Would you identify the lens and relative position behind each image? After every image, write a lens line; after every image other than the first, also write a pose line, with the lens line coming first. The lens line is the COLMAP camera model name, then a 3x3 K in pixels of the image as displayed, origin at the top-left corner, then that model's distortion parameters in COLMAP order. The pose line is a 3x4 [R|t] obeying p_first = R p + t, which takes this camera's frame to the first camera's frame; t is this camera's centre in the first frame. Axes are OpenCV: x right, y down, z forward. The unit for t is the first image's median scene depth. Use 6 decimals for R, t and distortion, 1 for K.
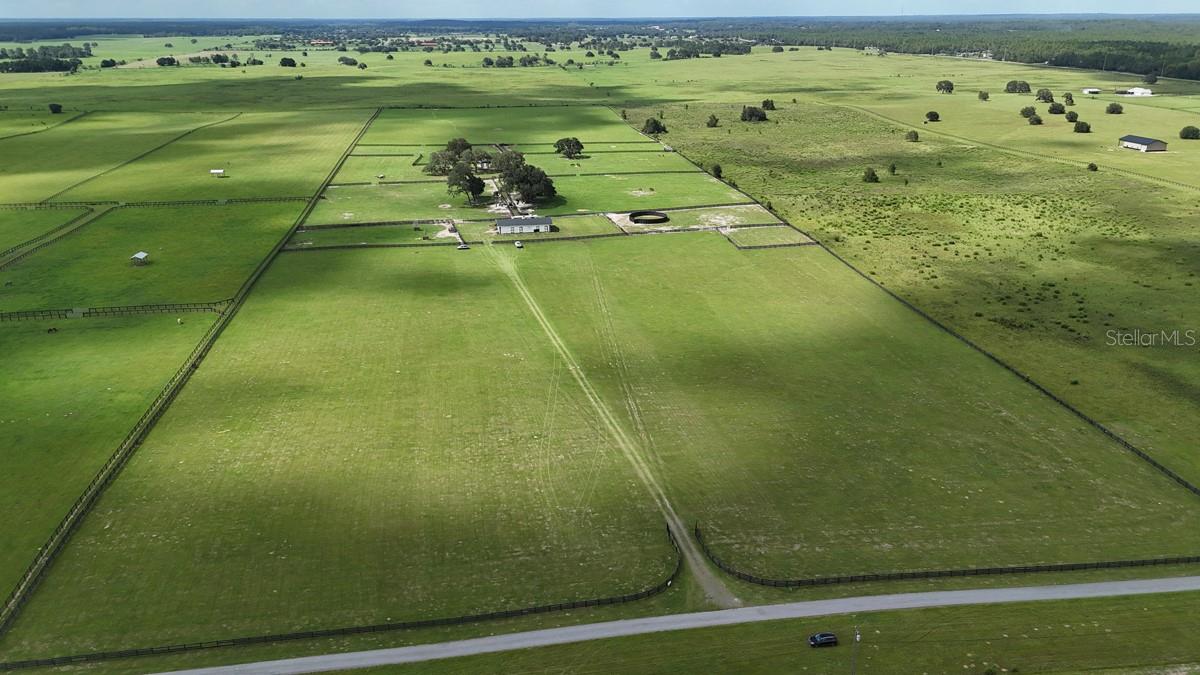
lens RADIAL K [[883.3, 0, 602.7], [0, 883.3, 340.4], [0, 0, 1]] dist [0.066248, -0.058525]
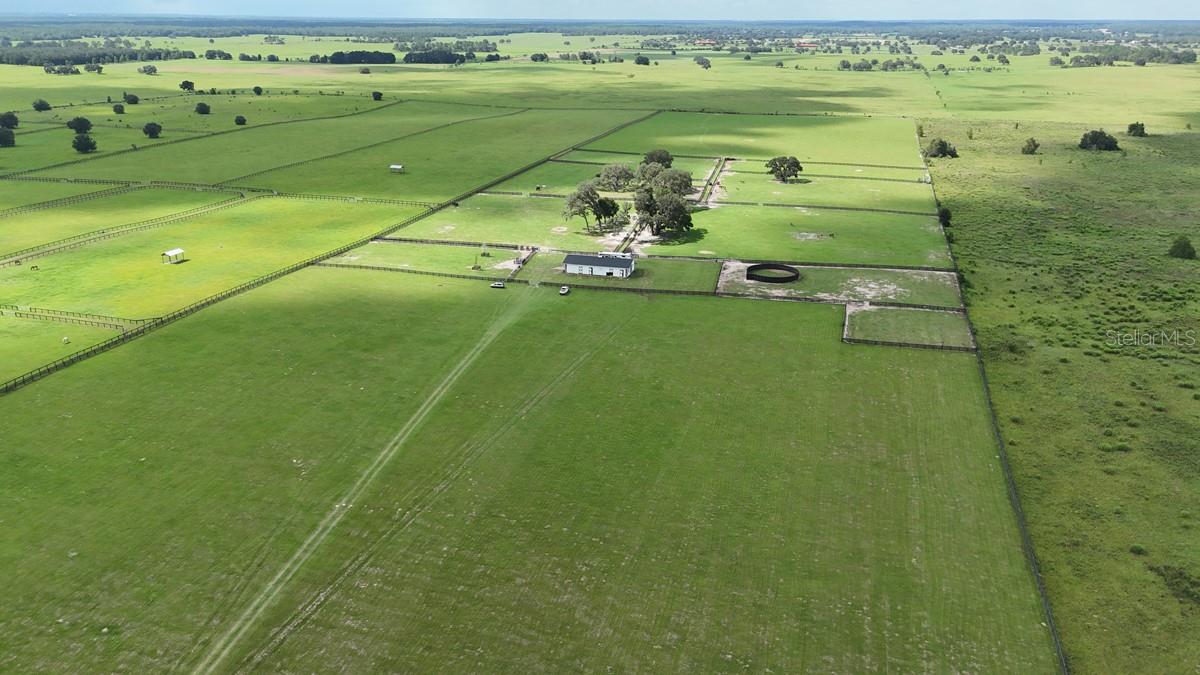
lens RADIAL K [[883.3, 0, 602.7], [0, 883.3, 340.4], [0, 0, 1]] dist [0.066248, -0.058525]
pose [[0.902706, 0.156996, -0.400592, 0.210708], [-0.157755, 0.986982, 0.031318, -0.077066], [0.400293, 0.034924, 0.915721, 0.238995]]
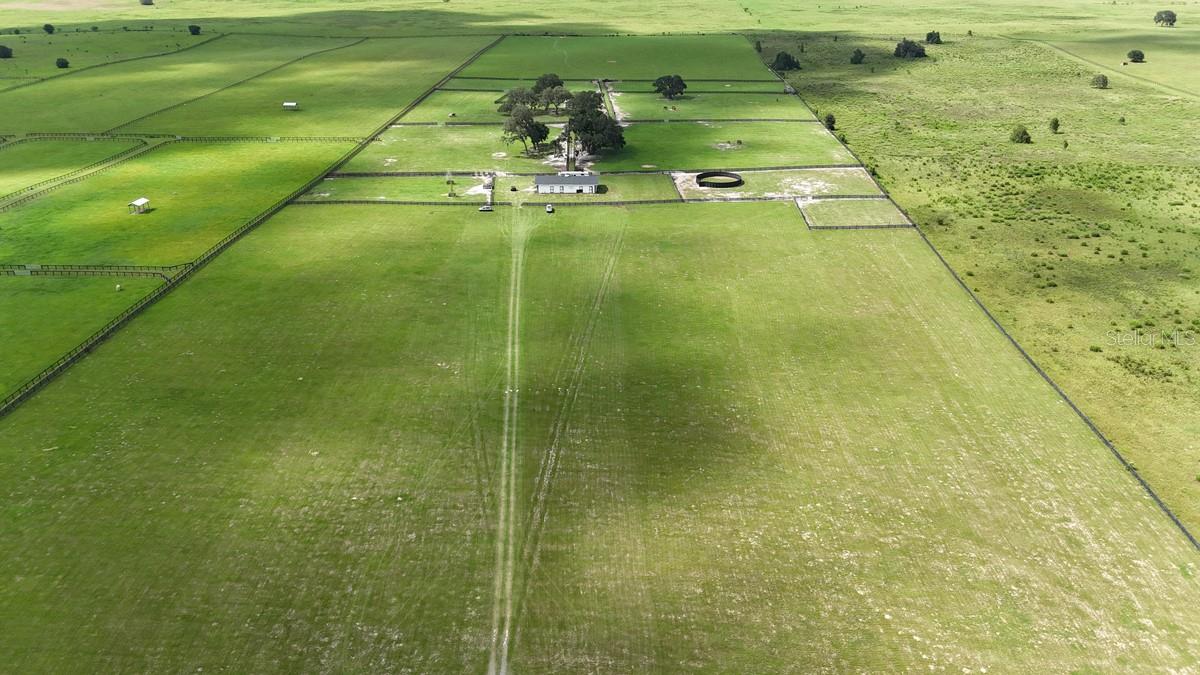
lens RADIAL K [[883.3, 0, 602.7], [0, 883.3, 340.4], [0, 0, 1]] dist [0.066248, -0.058525]
pose [[0.980039, 0.080781, -0.181655, 0.100032], [-0.066305, 0.994223, 0.084409, -0.046132], [0.187425, -0.070679, 0.979733, 0.125970]]
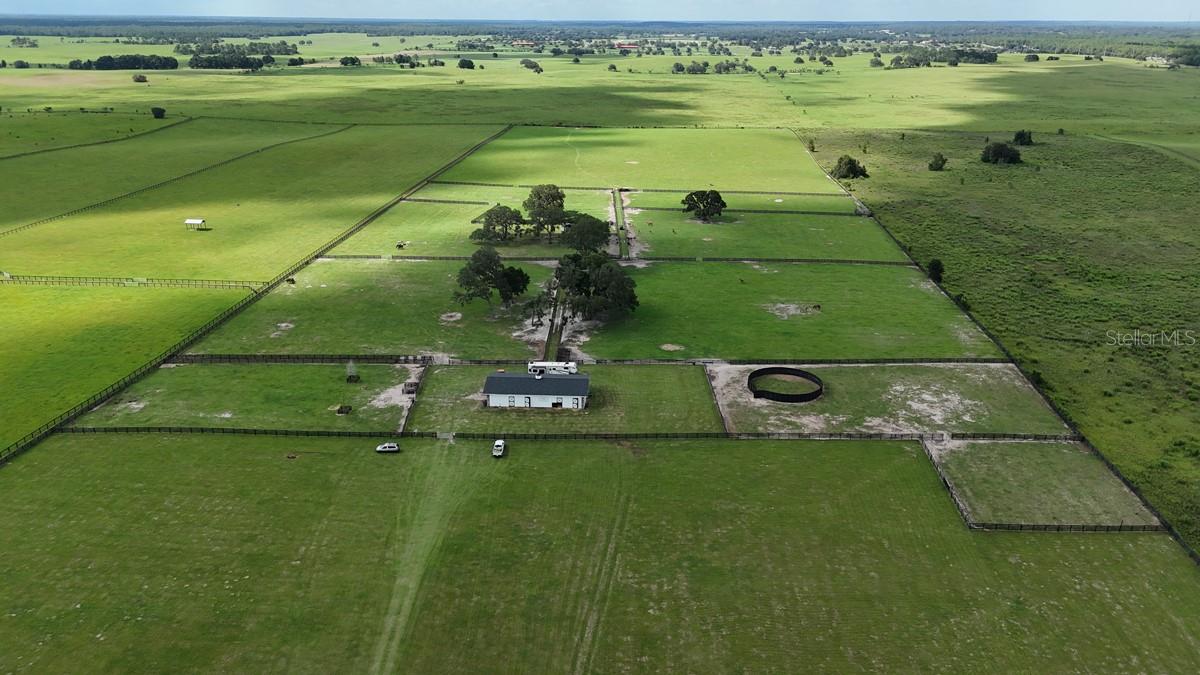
lens RADIAL K [[883.3, 0, 602.7], [0, 883.3, 340.4], [0, 0, 1]] dist [0.066248, -0.058525]
pose [[0.972025, 0.090383, -0.216790, 0.053114], [-0.090998, 0.995825, 0.007165, -0.145747], [0.216533, 0.012763, 0.976192, 0.425202]]
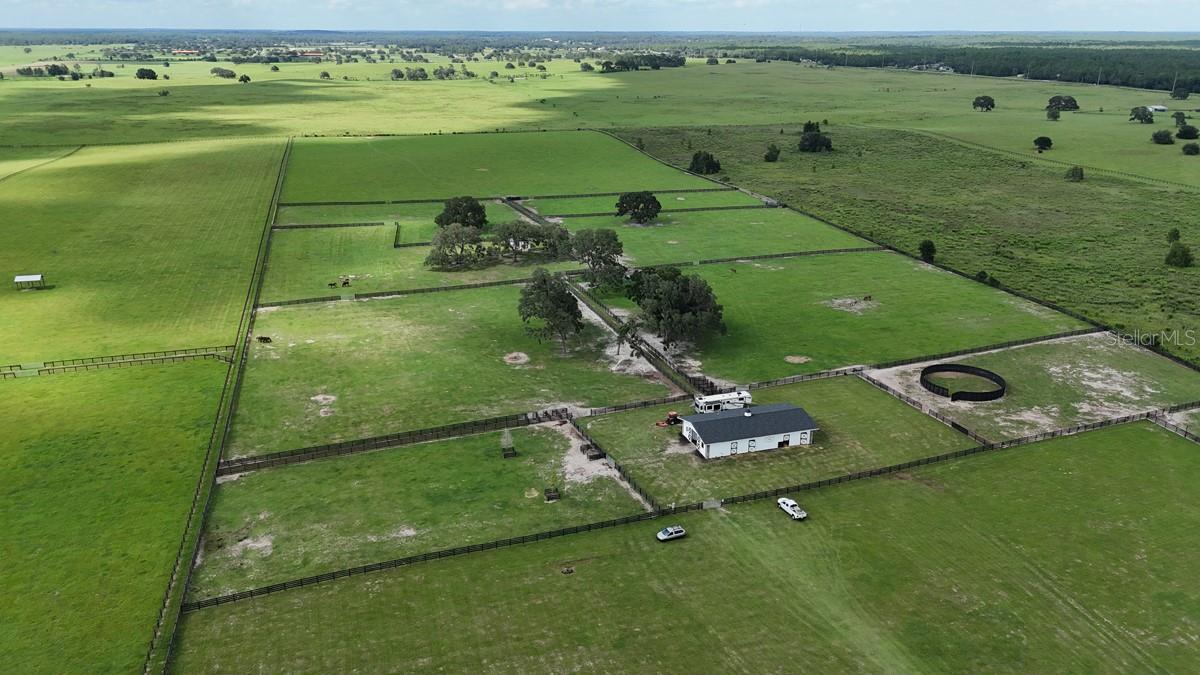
lens RADIAL K [[883.3, 0, 602.7], [0, 883.3, 340.4], [0, 0, 1]] dist [0.066248, -0.058525]
pose [[0.991137, -0.037456, 0.127451, -0.188521], [0.039273, 0.999159, -0.011776, -0.150320], [-0.126903, 0.016677, 0.991775, 0.493373]]
